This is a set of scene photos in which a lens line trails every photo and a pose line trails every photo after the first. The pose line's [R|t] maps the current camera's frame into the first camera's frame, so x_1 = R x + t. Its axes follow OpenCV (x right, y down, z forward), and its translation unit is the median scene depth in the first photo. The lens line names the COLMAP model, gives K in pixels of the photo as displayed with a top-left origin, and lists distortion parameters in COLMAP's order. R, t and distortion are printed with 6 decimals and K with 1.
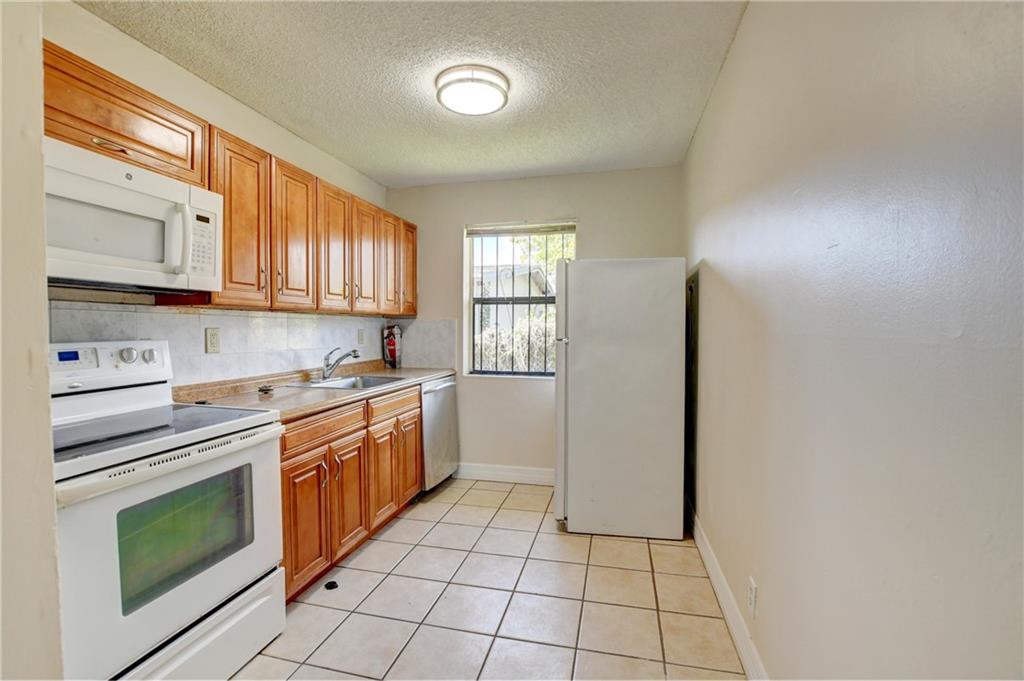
lens RADIAL K [[452.0, 0, 509.9], [0, 452.0, 341.2], [0, 0, 1]] dist [-0.030155, 0.001338]
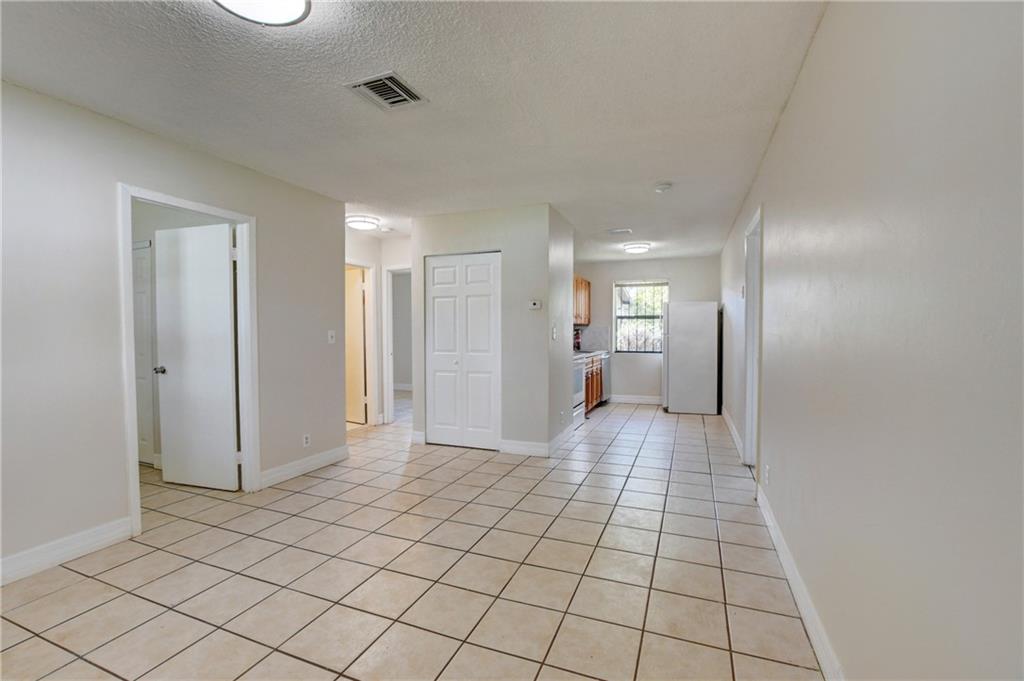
lens RADIAL K [[437.2, 0, 494.7], [0, 437.2, 336.6], [0, 0, 1]] dist [-0.052560, 0.000400]
pose [[0.983320, 0.001795, -0.181873, -0.282789], [-0.004579, 0.999879, -0.014886, 0.033597], [0.181824, 0.015470, 0.983209, -1.131257]]
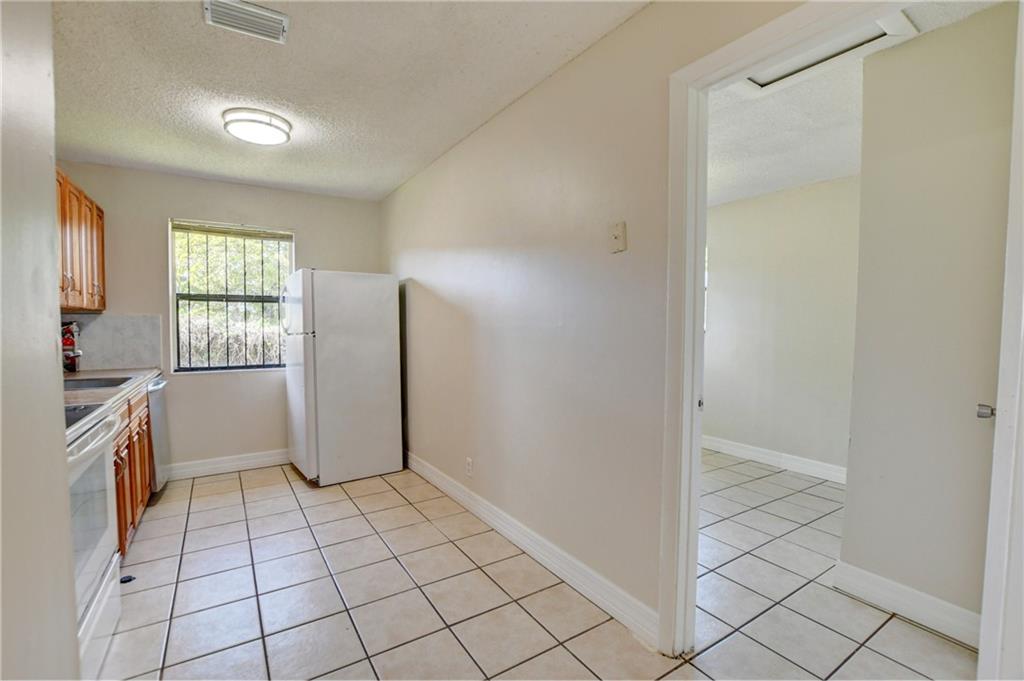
lens RADIAL K [[452.0, 0, 509.9], [0, 452.0, 341.2], [0, 0, 1]] dist [-0.030155, 0.001338]
pose [[0.689667, -0.027043, 0.723622, -0.296665], [0.020623, 0.999631, 0.017703, 0.004553], [-0.723833, 0.002714, 0.689969, -0.184847]]
